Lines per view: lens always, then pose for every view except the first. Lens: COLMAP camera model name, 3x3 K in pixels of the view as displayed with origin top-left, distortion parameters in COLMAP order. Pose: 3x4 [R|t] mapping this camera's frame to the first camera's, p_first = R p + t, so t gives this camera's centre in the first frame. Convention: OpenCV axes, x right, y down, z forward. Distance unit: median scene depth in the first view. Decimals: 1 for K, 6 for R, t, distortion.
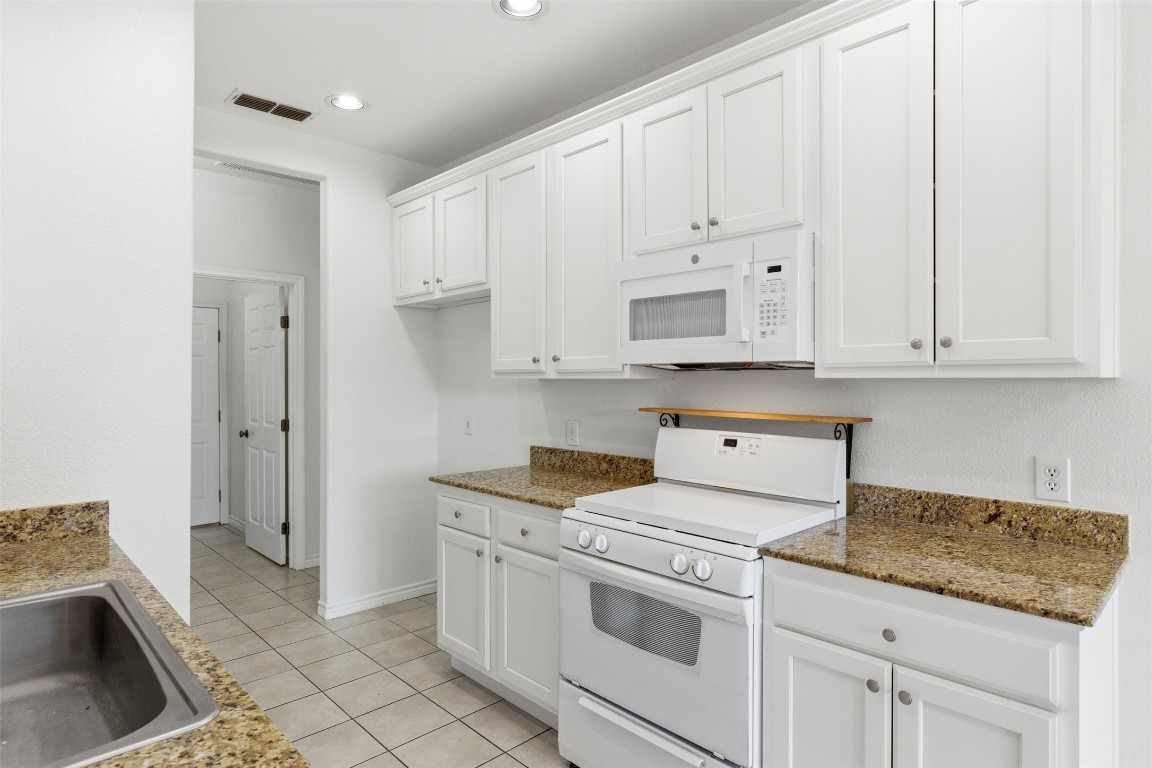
lens RADIAL K [[628.1, 0, 589.0], [0, 628.1, 380.4], [0, 0, 1]] dist [-0.024494, 0.021365]
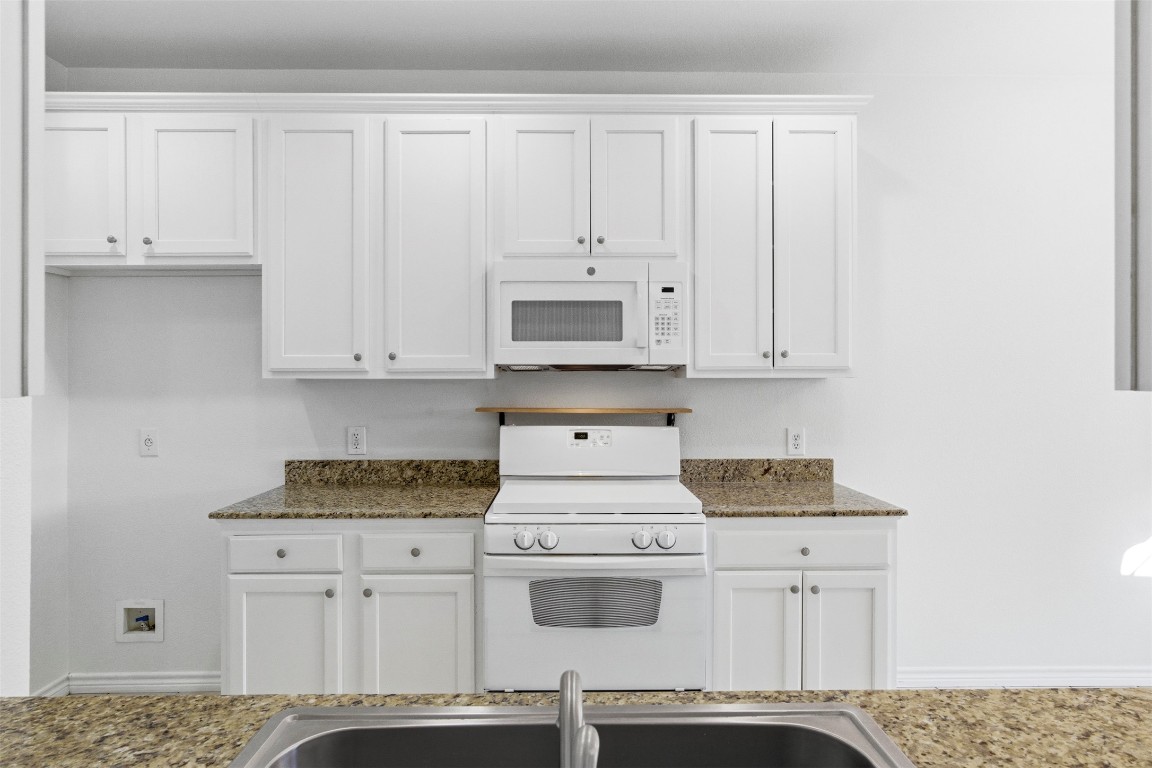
lens RADIAL K [[628.1, 0, 589.0], [0, 628.1, 380.4], [0, 0, 1]] dist [-0.024494, 0.021365]
pose [[0.688822, -0.003387, 0.724922, -0.636728], [0.003008, 0.999994, 0.001814, -0.001595], [-0.724924, 0.000931, 0.688828, 0.234091]]
